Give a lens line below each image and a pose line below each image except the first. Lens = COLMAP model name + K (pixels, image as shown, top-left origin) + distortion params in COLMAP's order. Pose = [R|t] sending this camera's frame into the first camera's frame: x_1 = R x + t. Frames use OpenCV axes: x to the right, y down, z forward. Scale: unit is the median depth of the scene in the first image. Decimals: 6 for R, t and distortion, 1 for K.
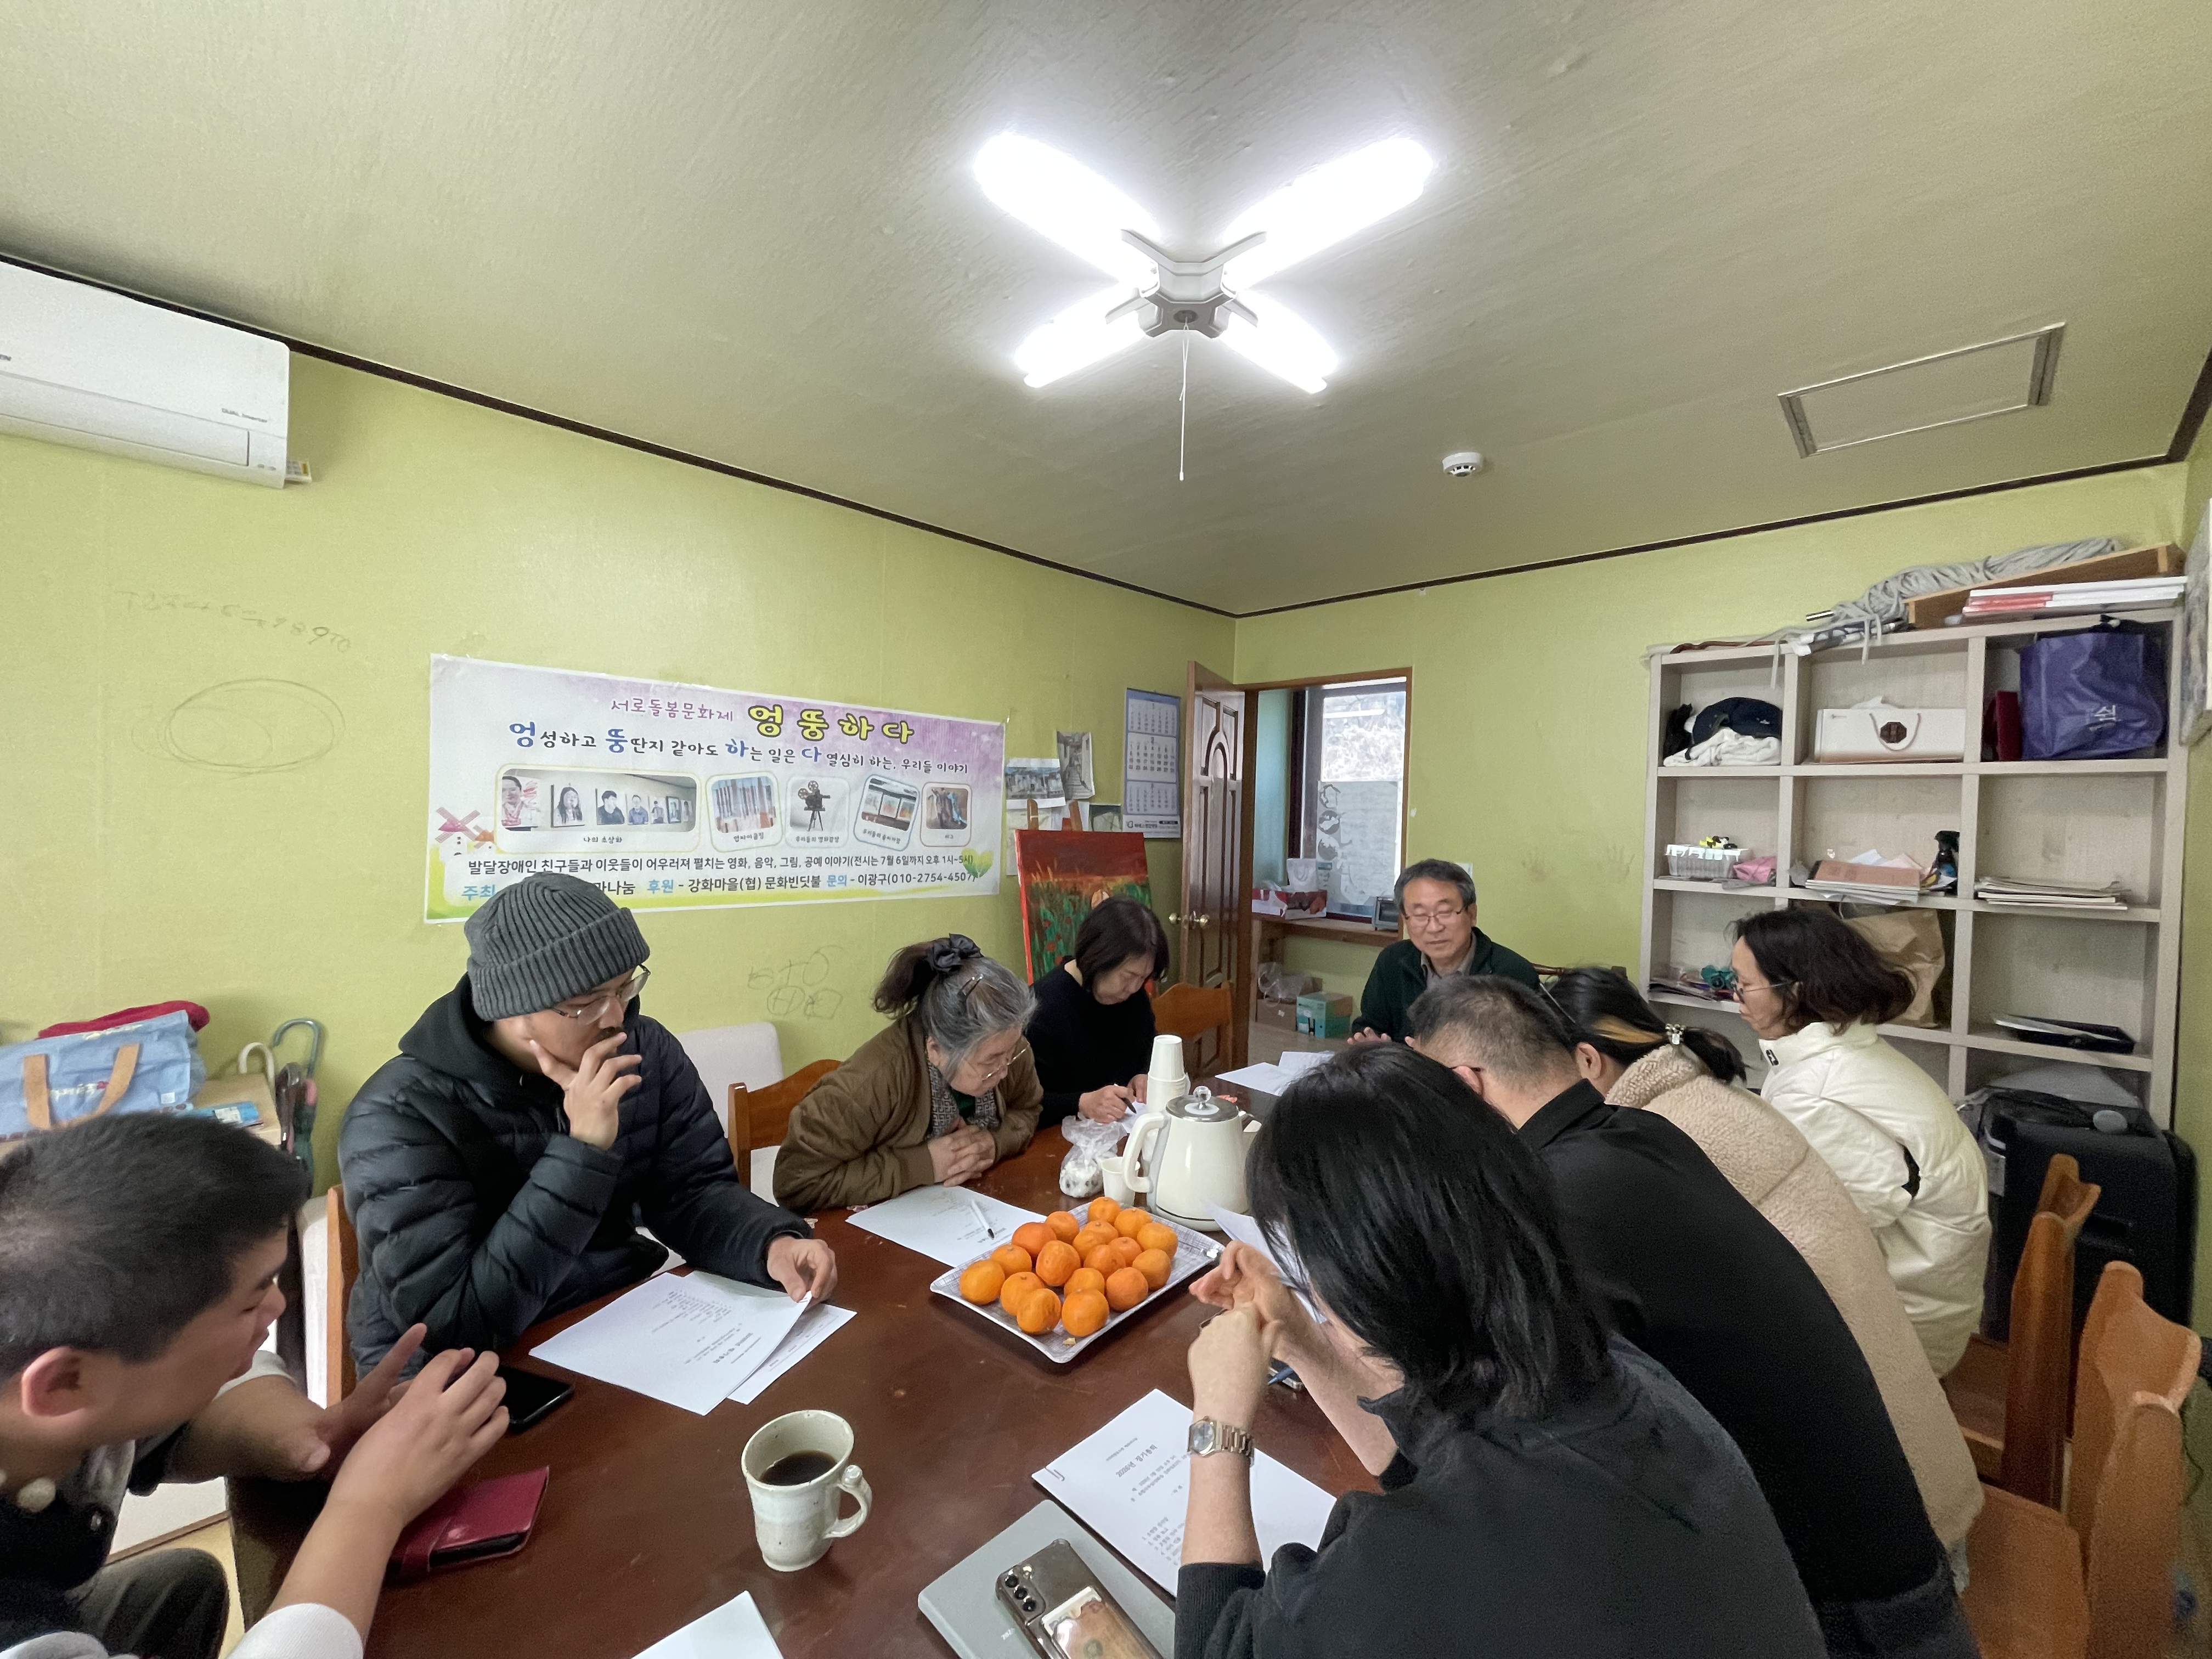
lens RADIAL K [[899.3, 0, 1102.2], [0, 899.3, 826.2], [0, 0, 1]] dist [0.000492, 0.000956]
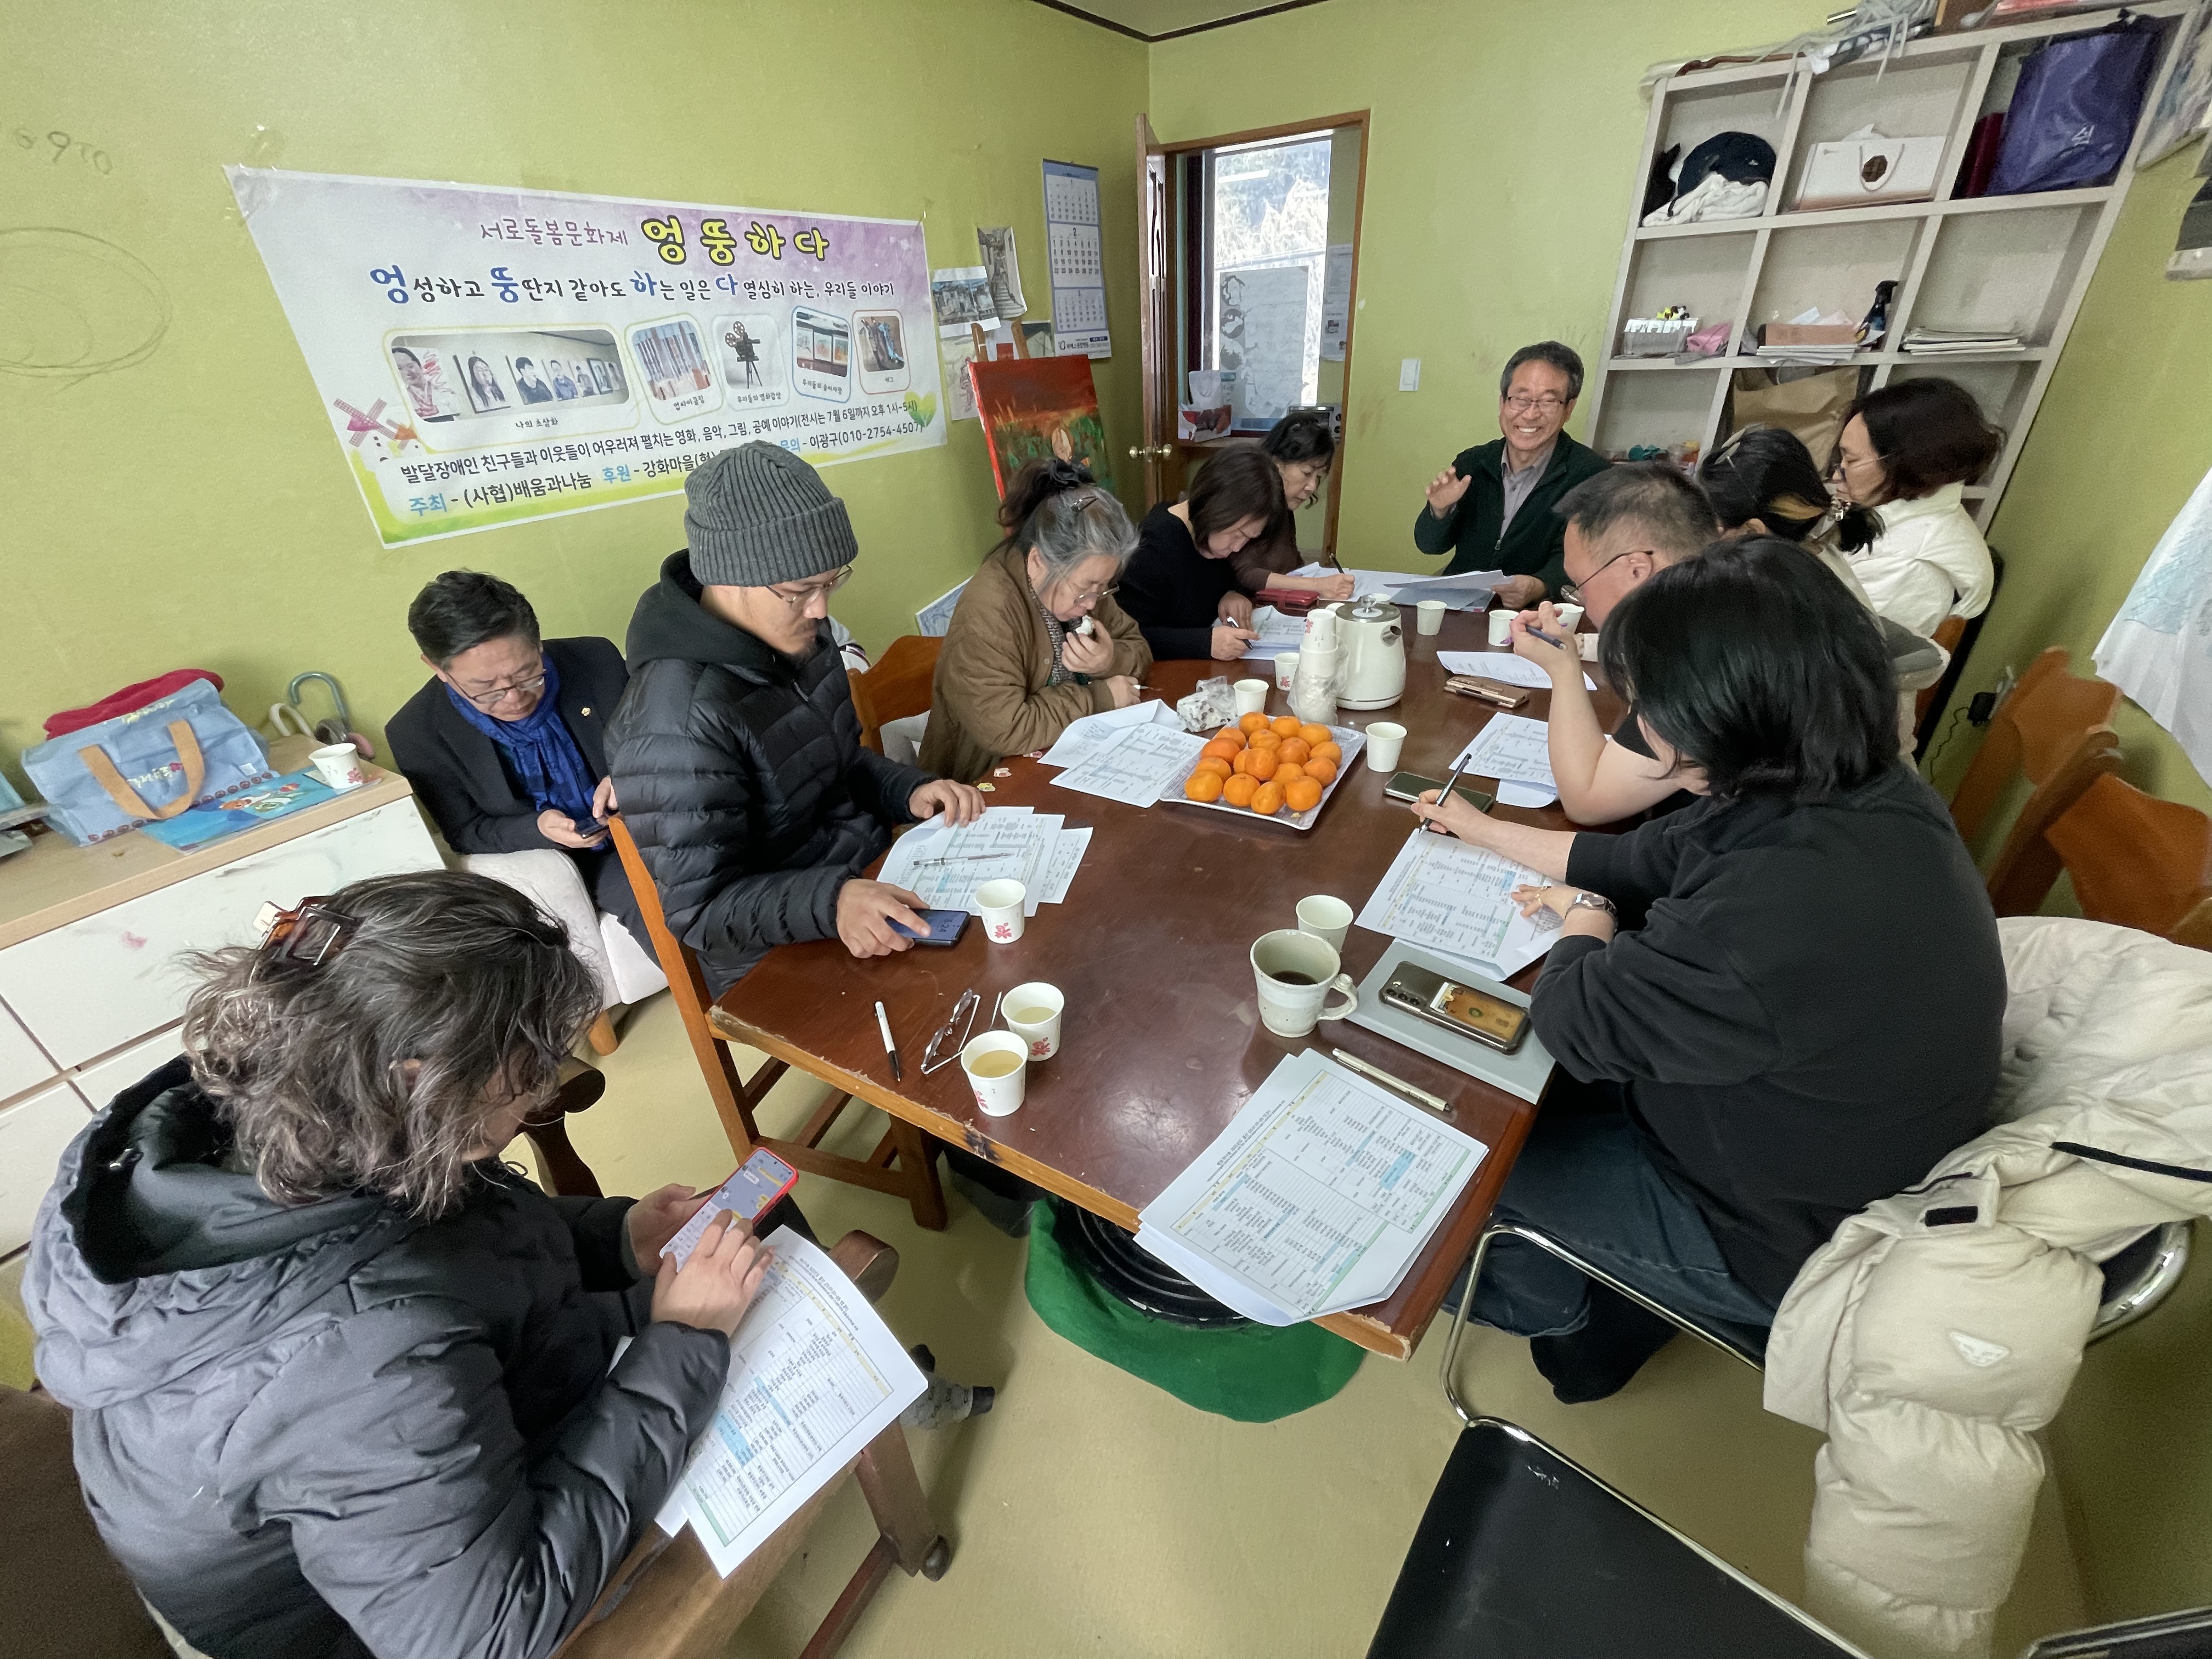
lens RADIAL K [[898.1, 0, 1099.0], [0, 898.1, 831.4], [0, 0, 1]] dist [-0.001366, 0.000092]
pose [[0.975697, -0.168051, 0.140618, -0.194635], [0.080369, 0.871467, 0.483824, -0.013943], [-0.203851, -0.460764, 0.863795, -0.010133]]
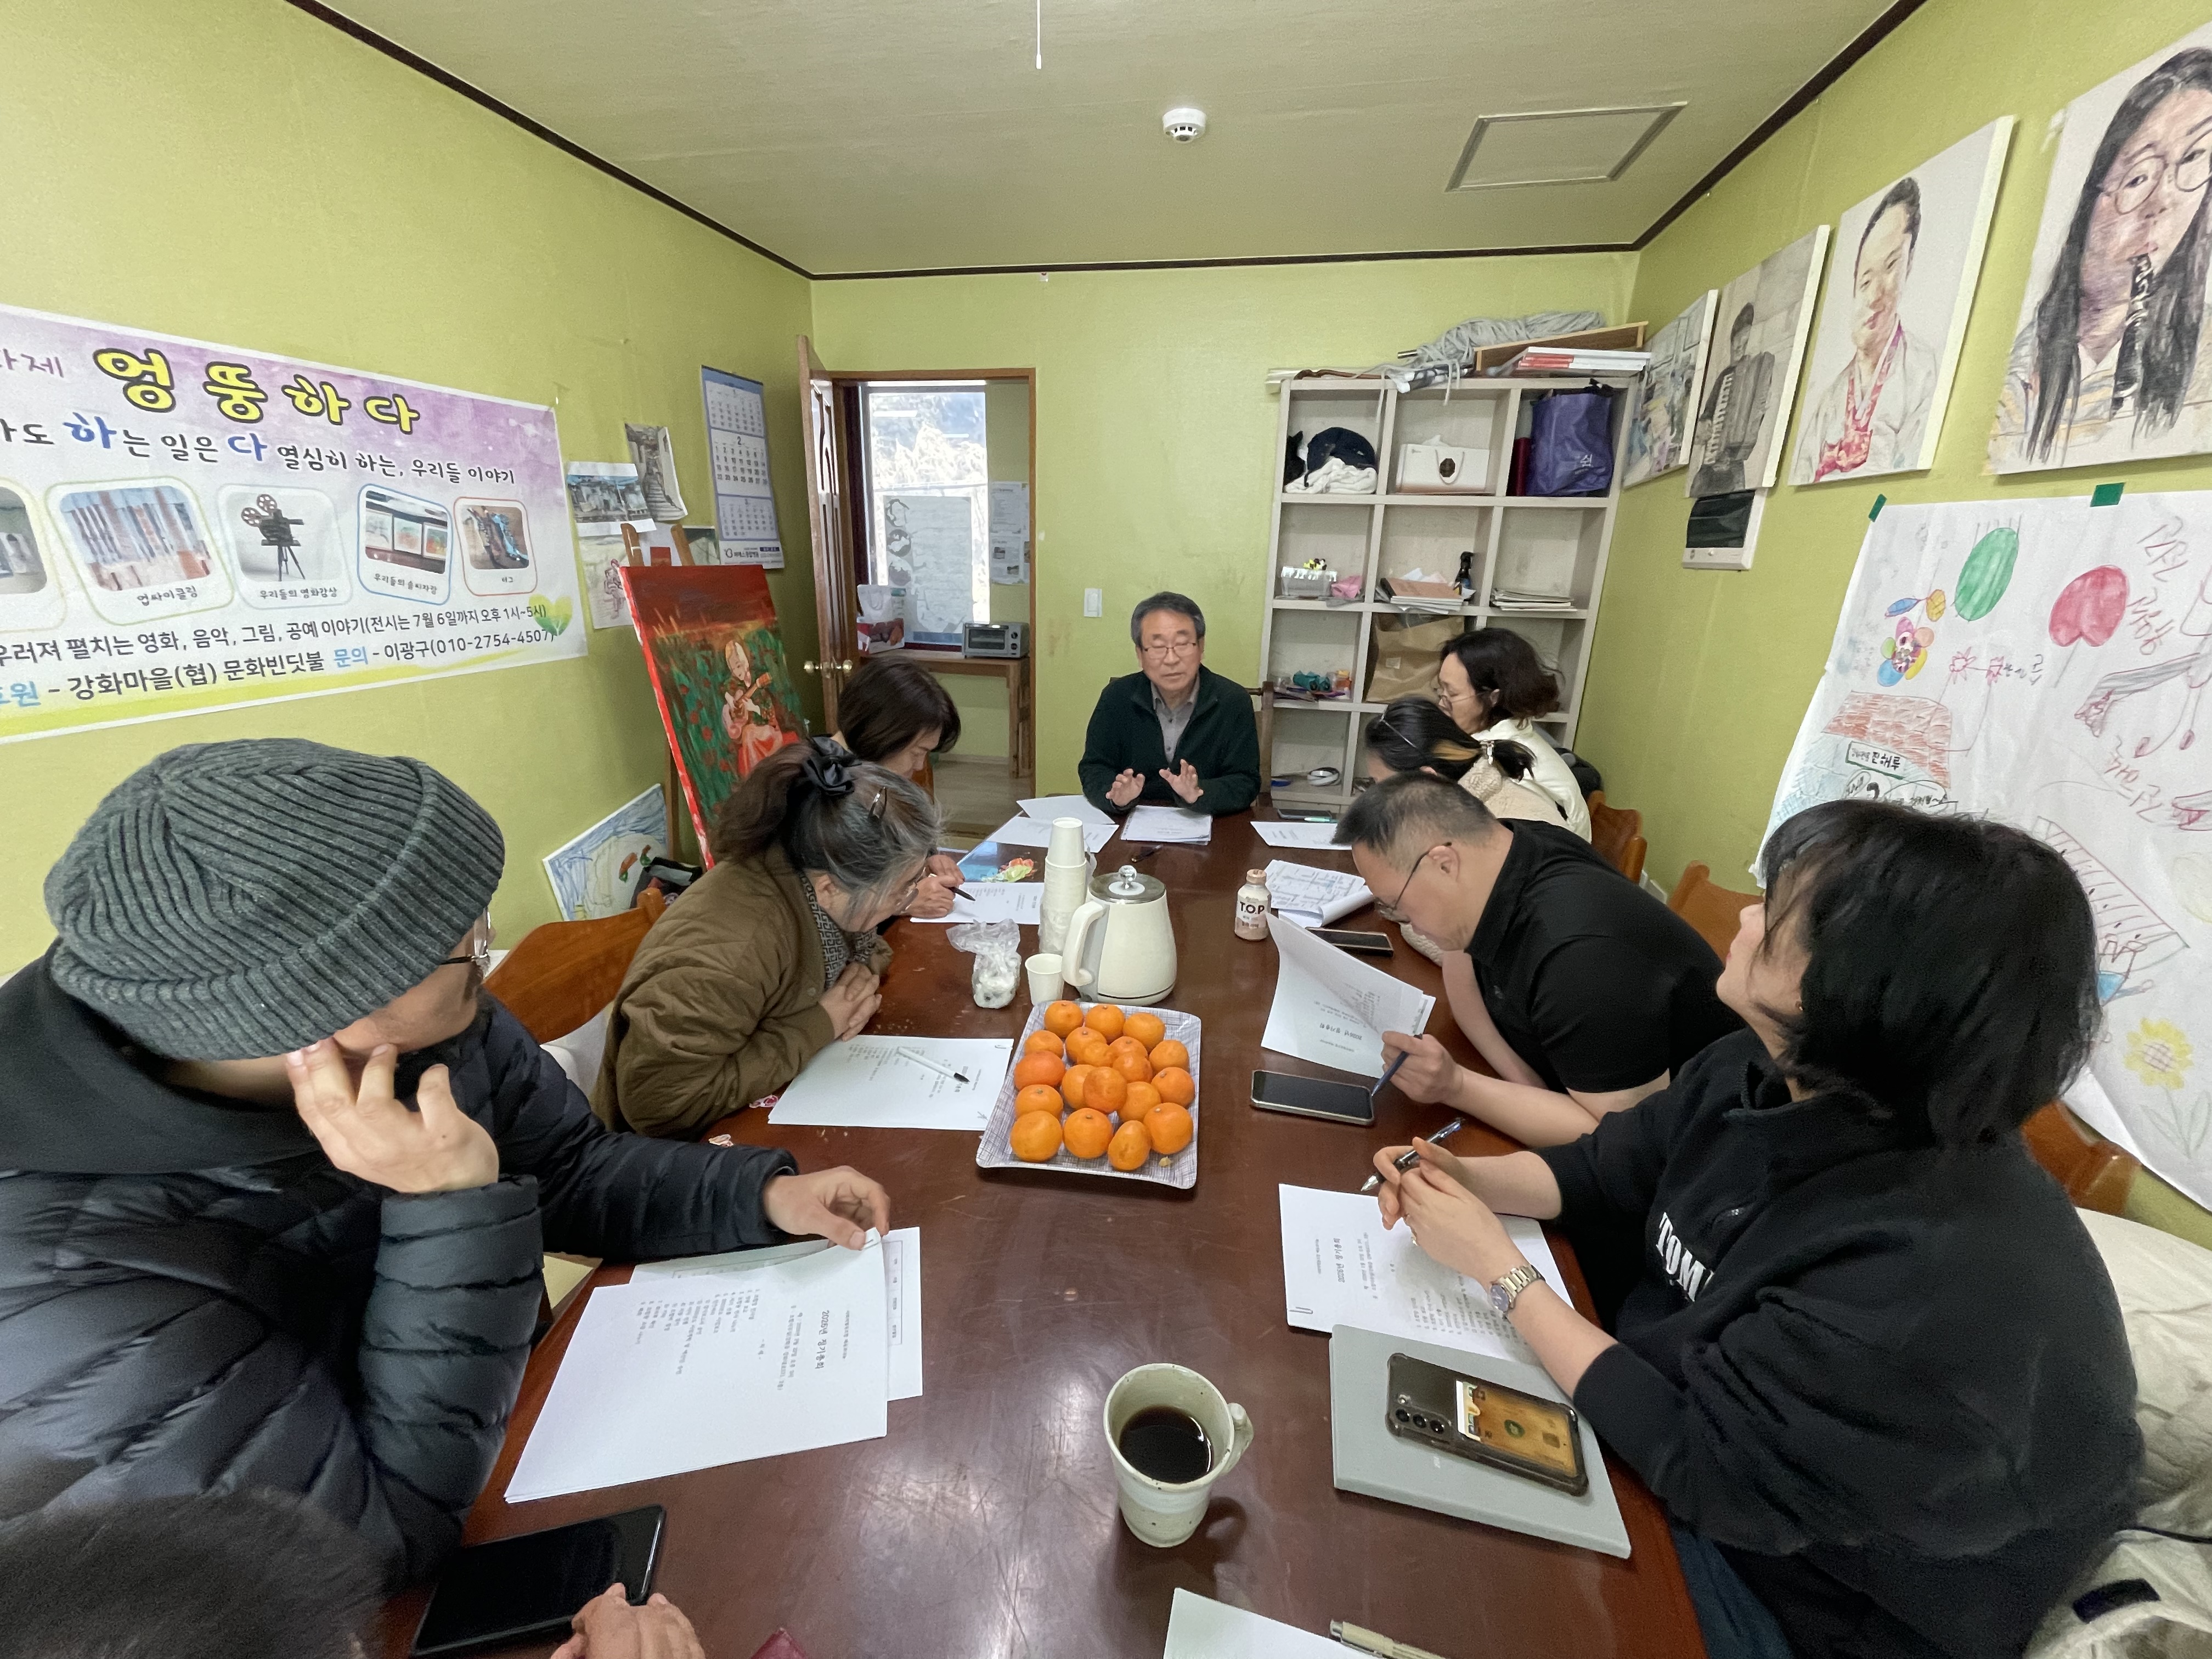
lens RADIAL K [[899.3, 0, 1102.2], [0, 899.3, 826.2], [0, 0, 1]] dist [0.000492, 0.000956]
pose [[0.835425, -0.176145, 0.520614, -0.210287], [0.008988, 0.951502, 0.307510, -0.019692], [-0.549532, -0.252222, 0.796492, 0.153542]]
